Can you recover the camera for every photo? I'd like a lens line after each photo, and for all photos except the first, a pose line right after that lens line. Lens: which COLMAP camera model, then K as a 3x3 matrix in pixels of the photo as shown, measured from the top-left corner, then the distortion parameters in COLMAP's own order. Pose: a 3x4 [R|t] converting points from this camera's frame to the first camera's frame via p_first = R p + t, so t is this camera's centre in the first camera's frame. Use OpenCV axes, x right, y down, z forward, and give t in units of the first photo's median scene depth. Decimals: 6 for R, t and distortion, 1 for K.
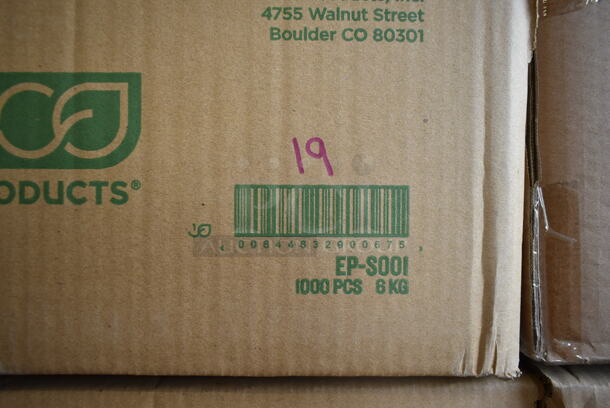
lens RADIAL K [[467.4, 0, 305.0], [0, 467.4, 204.0], [0, 0, 1]] dist [-0.025102, 0.011442]
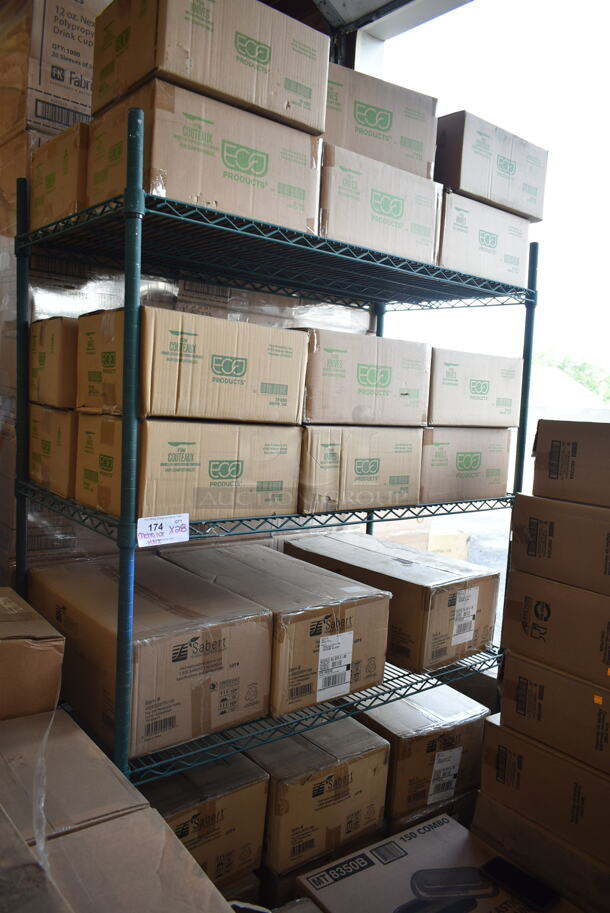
lens RADIAL K [[699.6, 0, 305.0], [0, 699.6, 456.5], [0, 0, 1]] dist [-0.025102, 0.011442]
pose [[0.786709, 0.007362, 0.617280, -4.480120], [-0.059088, 0.996236, 0.063425, 0.251375], [-0.614490, -0.086371, 0.784183, -5.349649]]
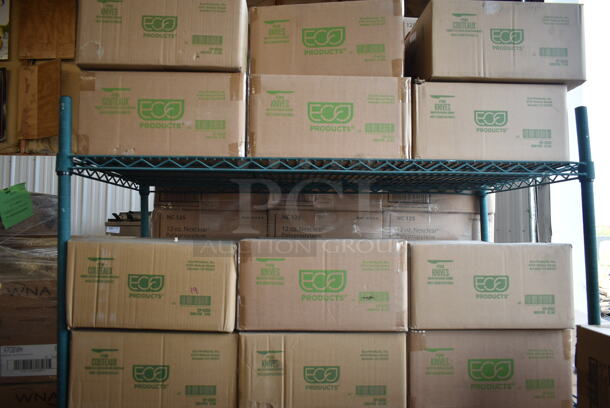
lens RADIAL K [[467.4, 0, 305.0], [0, 467.4, 204.0], [0, 0, 1]] dist [-0.025102, 0.011442]
pose [[0.999686, 0.023068, 0.009747, 1.286977], [-0.022191, 0.996378, -0.082084, -0.716120], [-0.011605, 0.081842, 0.996578, -4.758346]]
